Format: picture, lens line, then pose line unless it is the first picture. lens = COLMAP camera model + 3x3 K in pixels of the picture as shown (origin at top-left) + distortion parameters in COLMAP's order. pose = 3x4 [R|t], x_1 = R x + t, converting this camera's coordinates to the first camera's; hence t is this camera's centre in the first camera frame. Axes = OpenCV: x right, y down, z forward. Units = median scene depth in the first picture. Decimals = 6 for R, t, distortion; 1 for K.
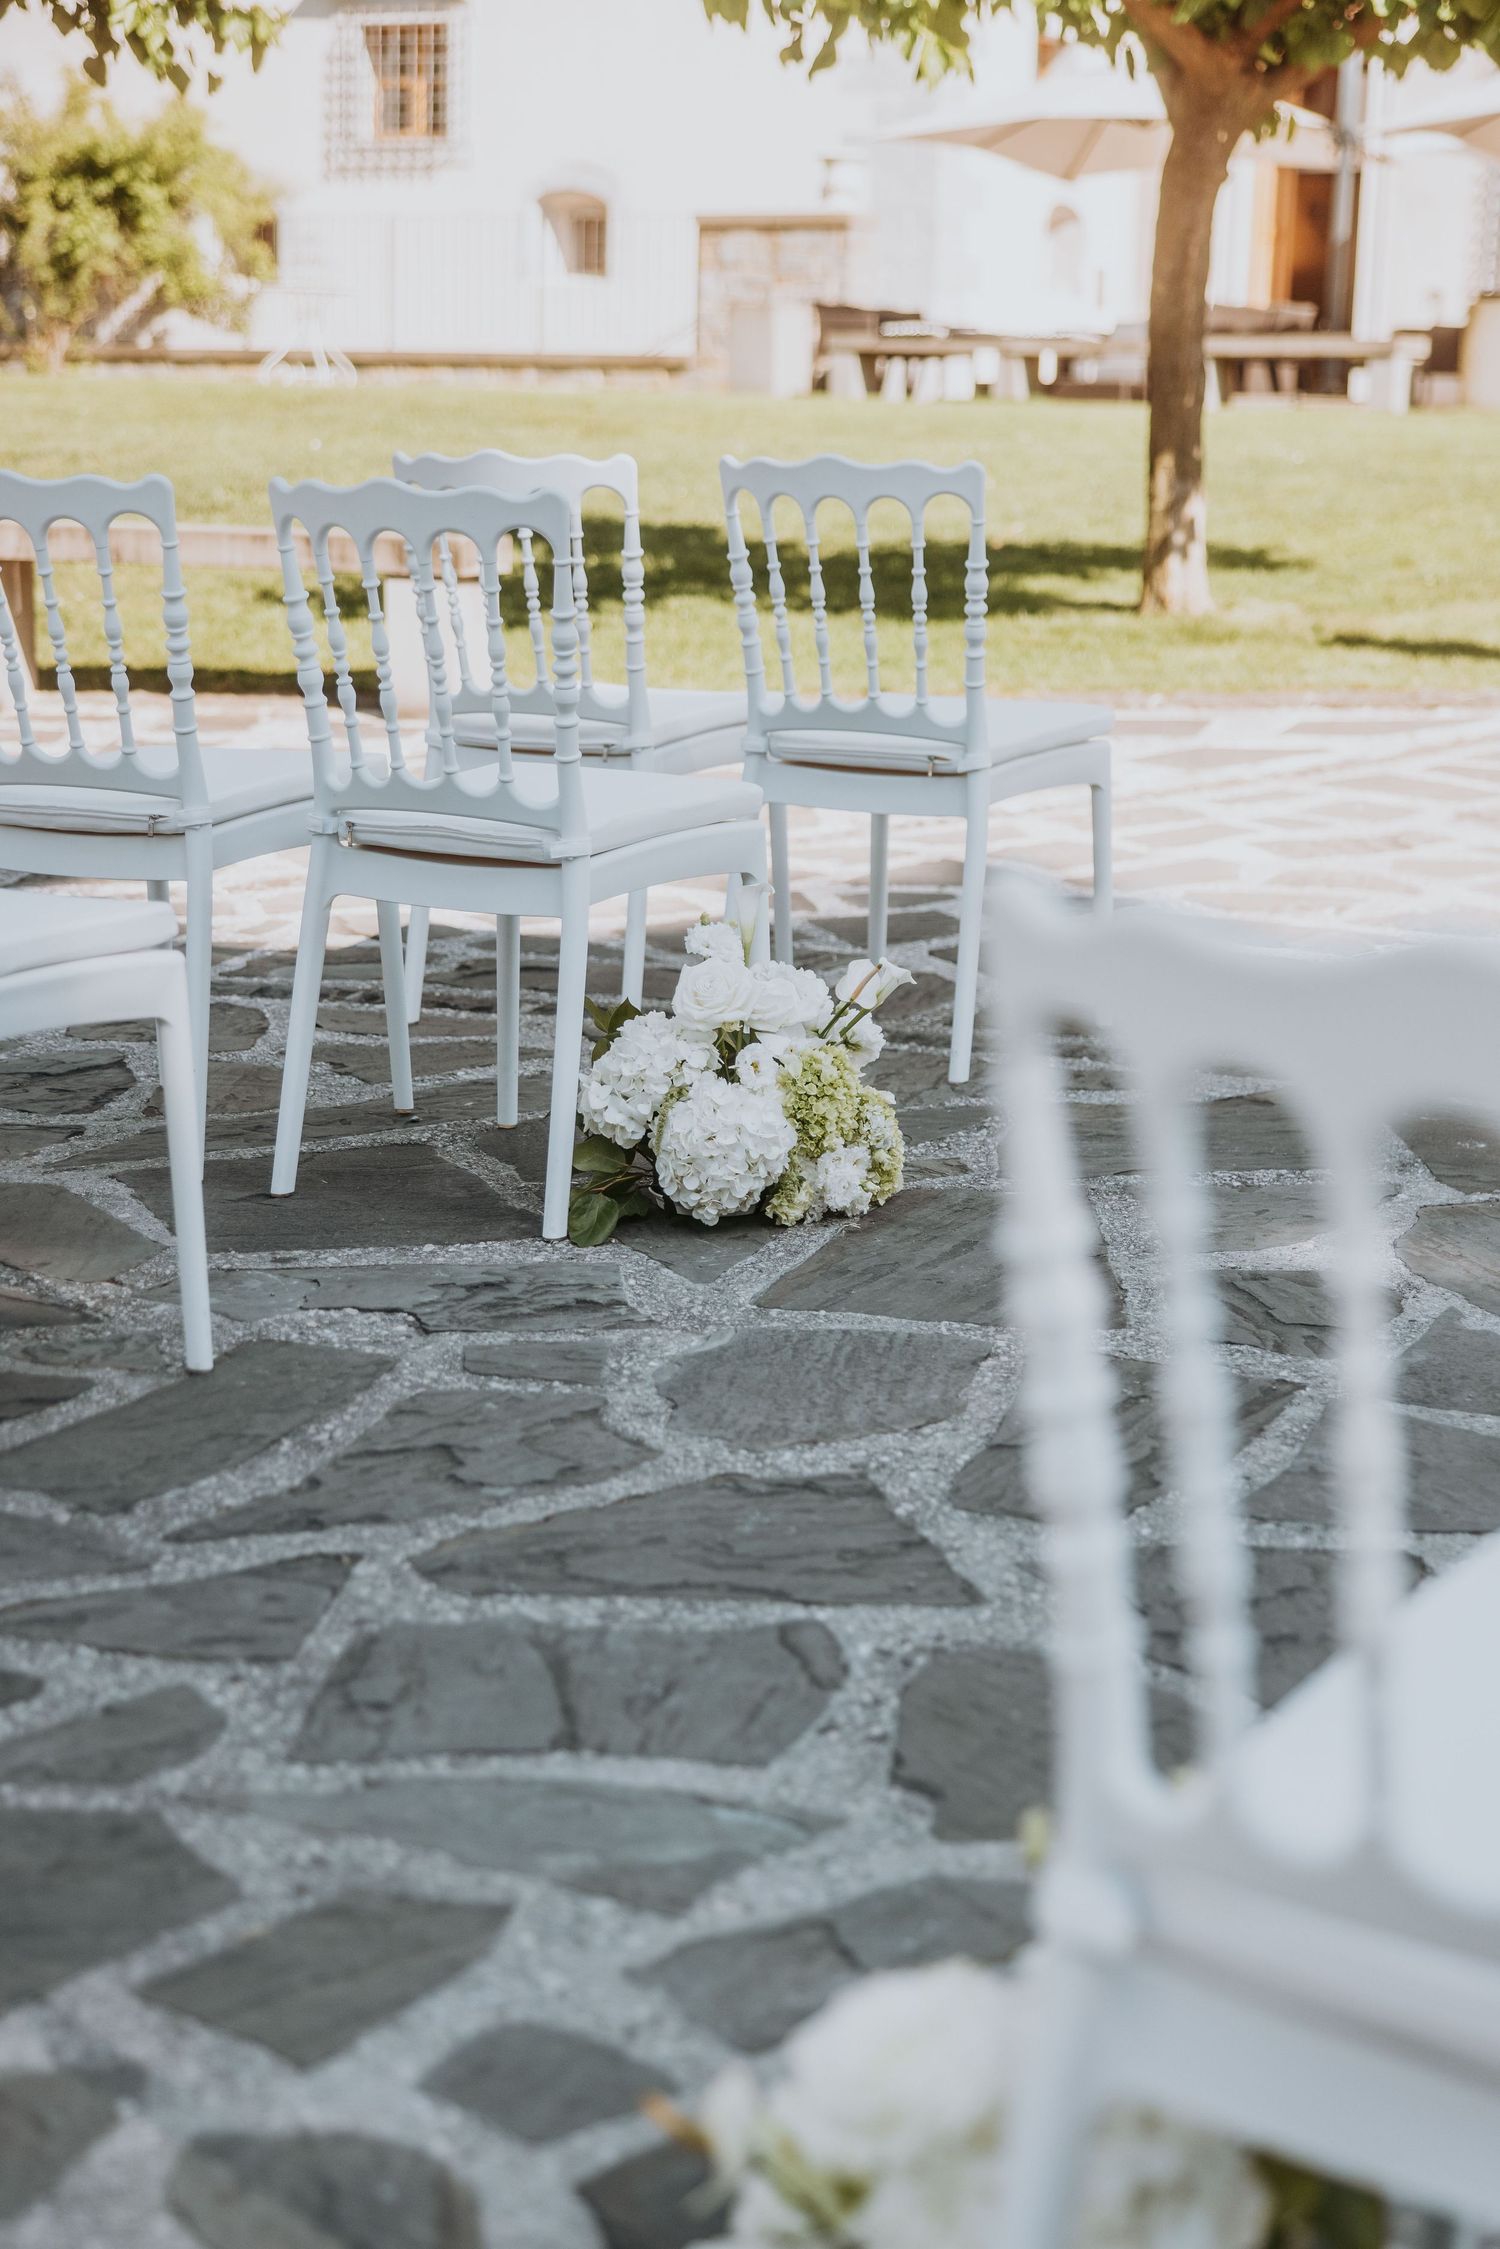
lens RADIAL K [[3625.6, 0, 740.3], [0, 3625.6, 1287.2], [0, 0, 1]] dist [0.035080, 0.000000]
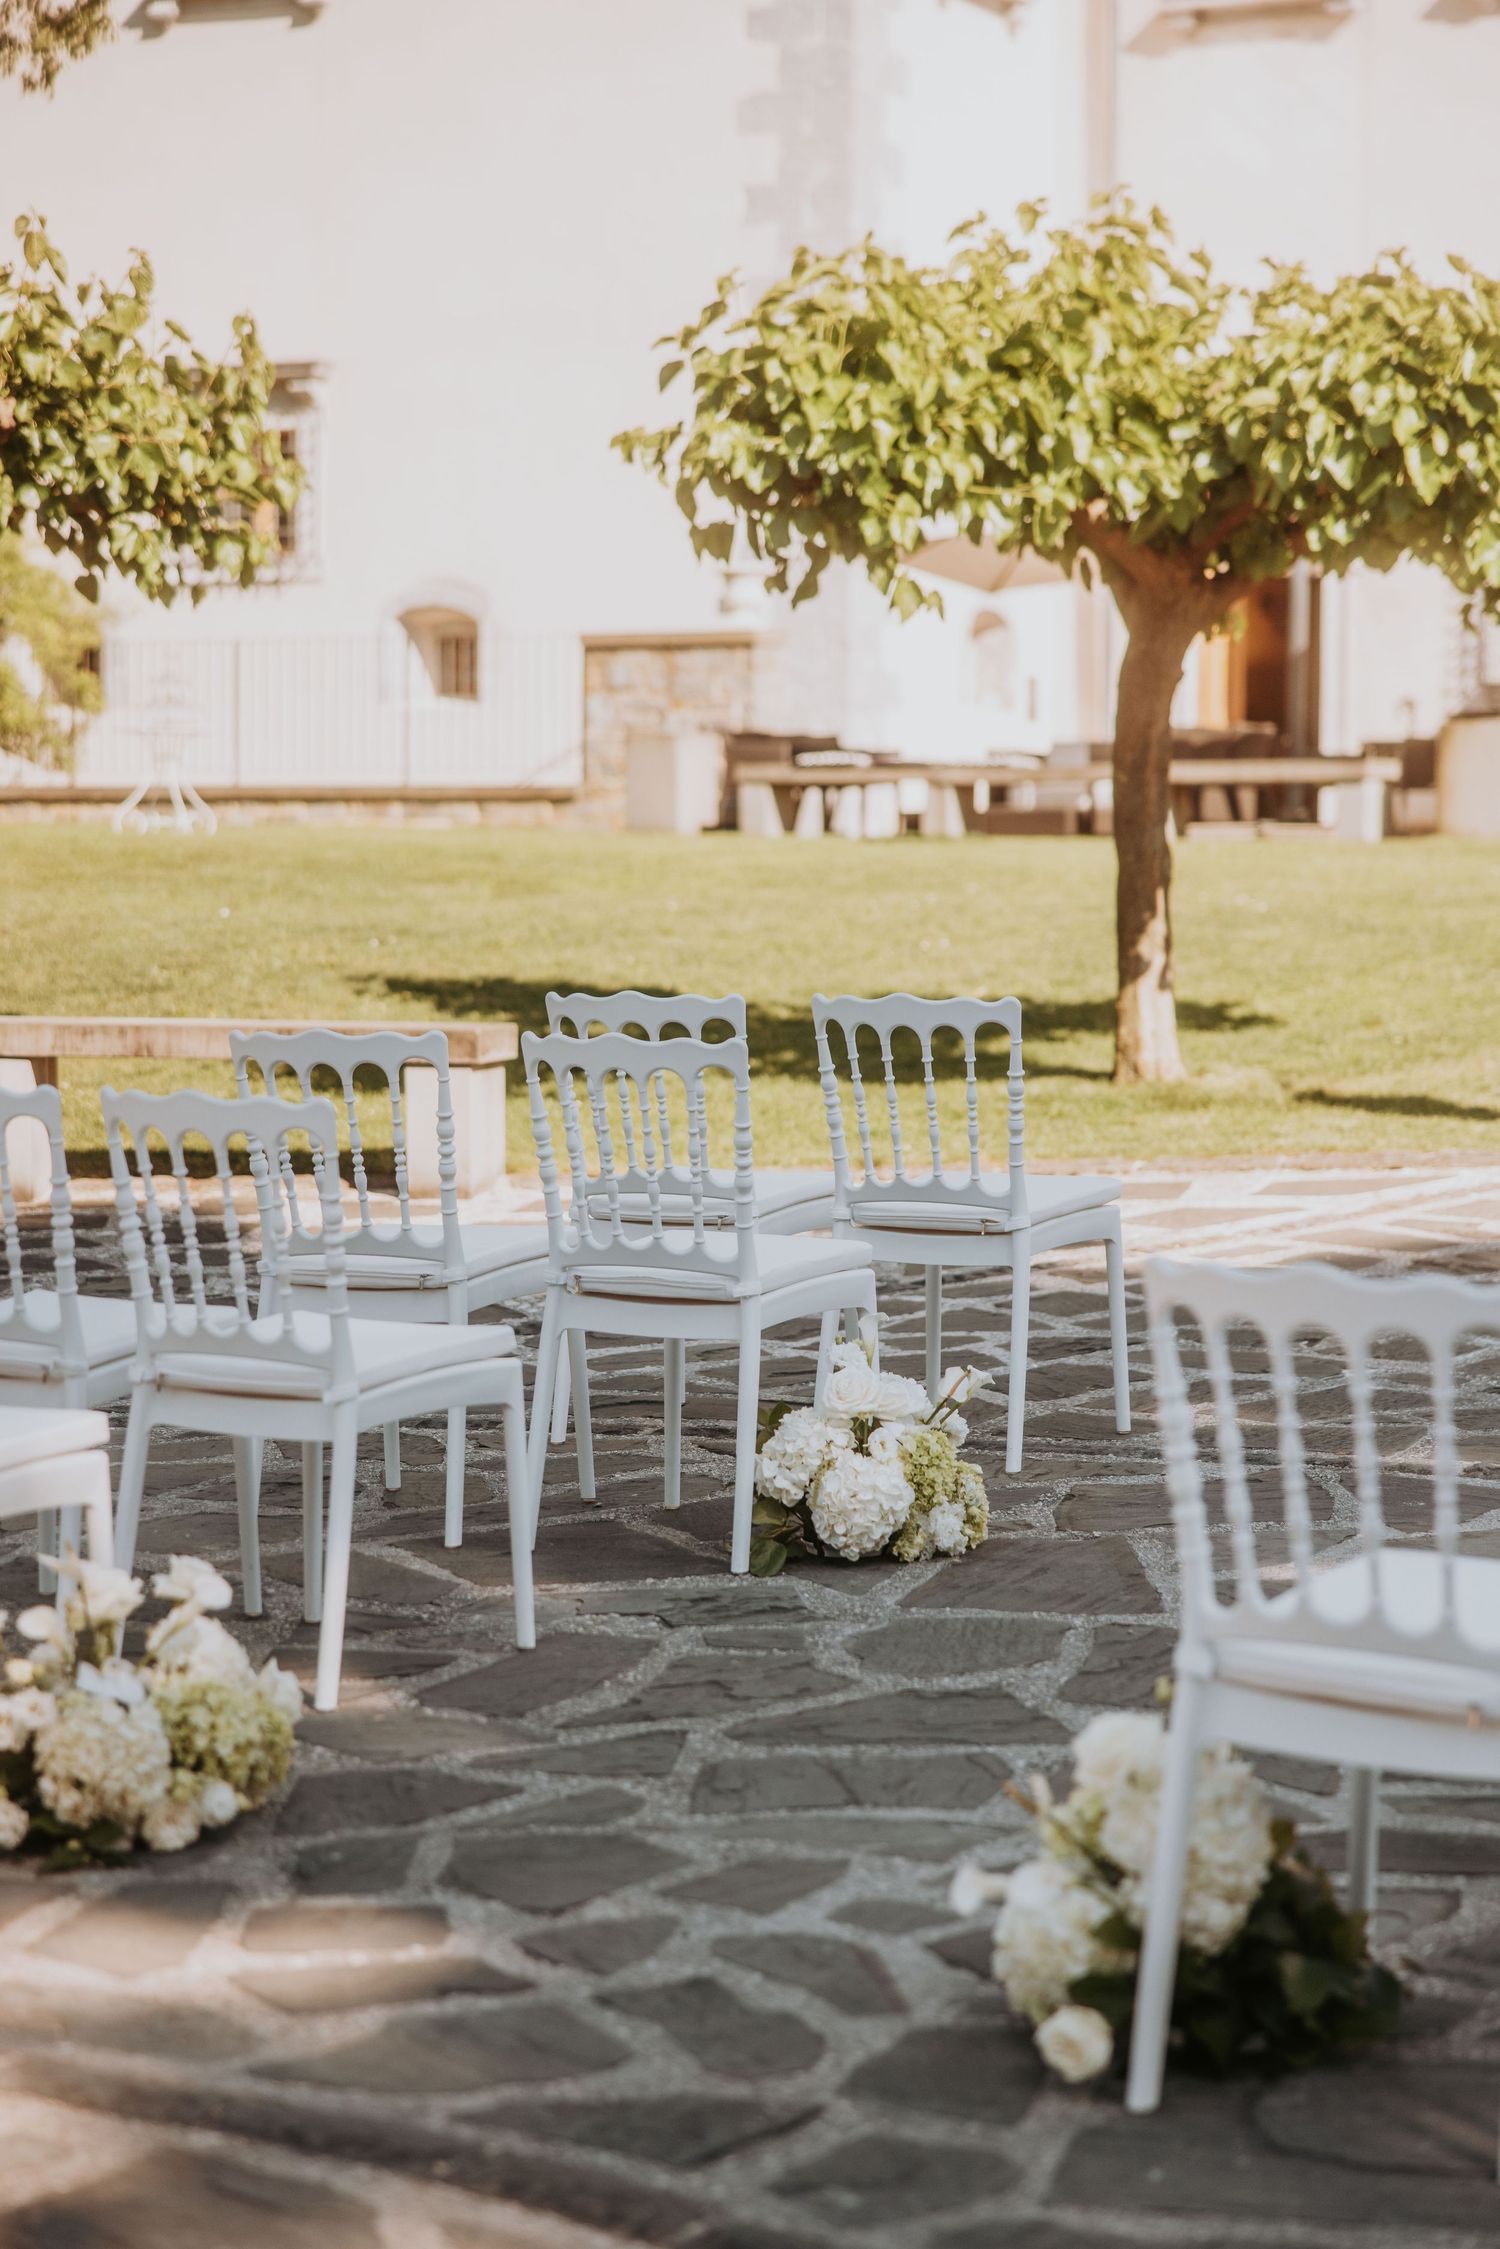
lens RADIAL K [[4794.2, 0, 569.6], [0, 4794.2, 1183.0], [0, 0, 1]] dist [0.041532, 0.000000]
pose [[0.999774, -0.020974, 0.003340, -0.103635], [0.021238, 0.987753, -0.154575, 0.104715], [-0.000057, 0.154611, 0.987975, -0.709914]]
